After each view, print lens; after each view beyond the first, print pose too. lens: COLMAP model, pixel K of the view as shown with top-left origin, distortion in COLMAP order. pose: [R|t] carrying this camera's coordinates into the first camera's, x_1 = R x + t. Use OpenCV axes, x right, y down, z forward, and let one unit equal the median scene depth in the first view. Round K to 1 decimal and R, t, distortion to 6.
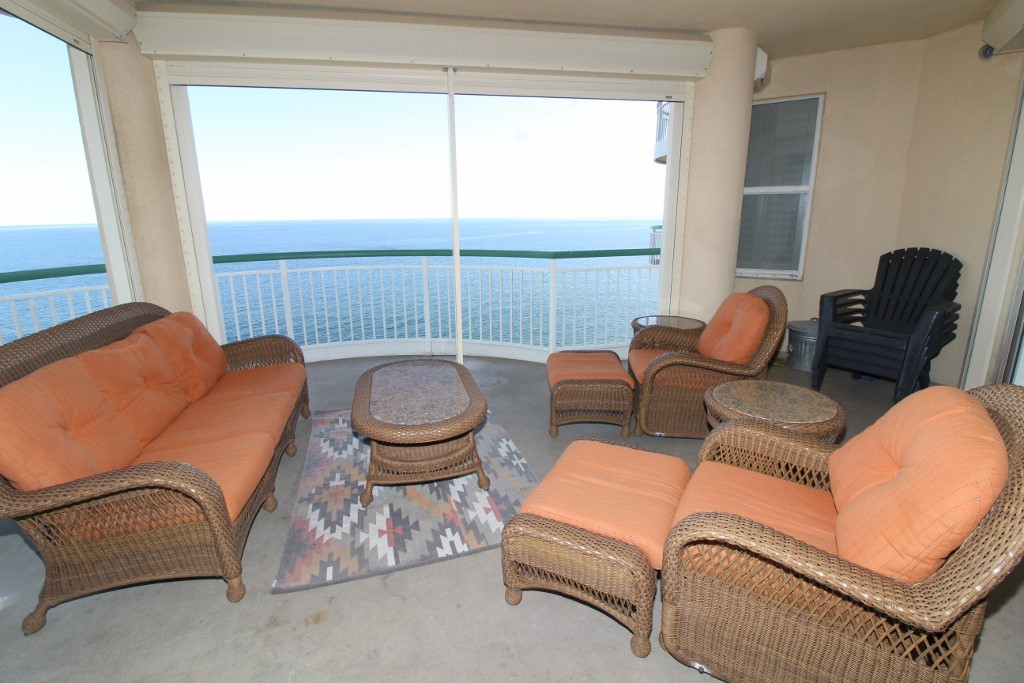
lens RADIAL K [[472.2, 0, 510.7], [0, 472.2, 323.0], [0, 0, 1]] dist [-0.000451, -0.012014]
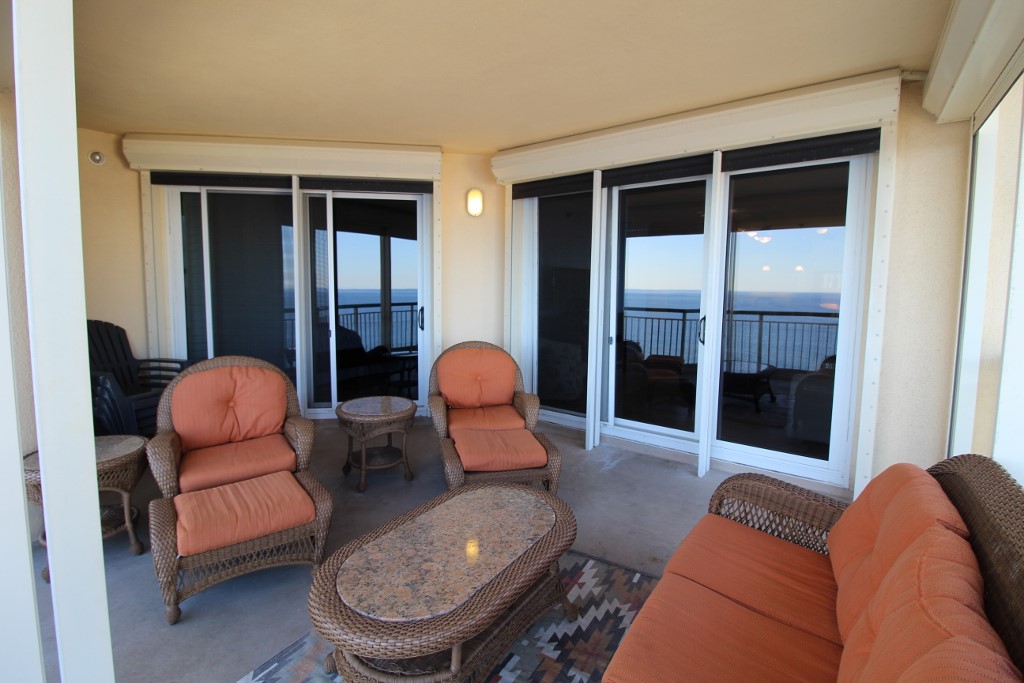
lens RADIAL K [[472.2, 0, 510.7], [0, 472.2, 323.0], [0, 0, 1]] dist [-0.000451, -0.012014]
pose [[-0.651595, -0.059751, 0.756210, -0.962227], [0.171007, 0.959661, 0.223177, -0.395170], [-0.739040, 0.274738, -0.615092, 1.647909]]
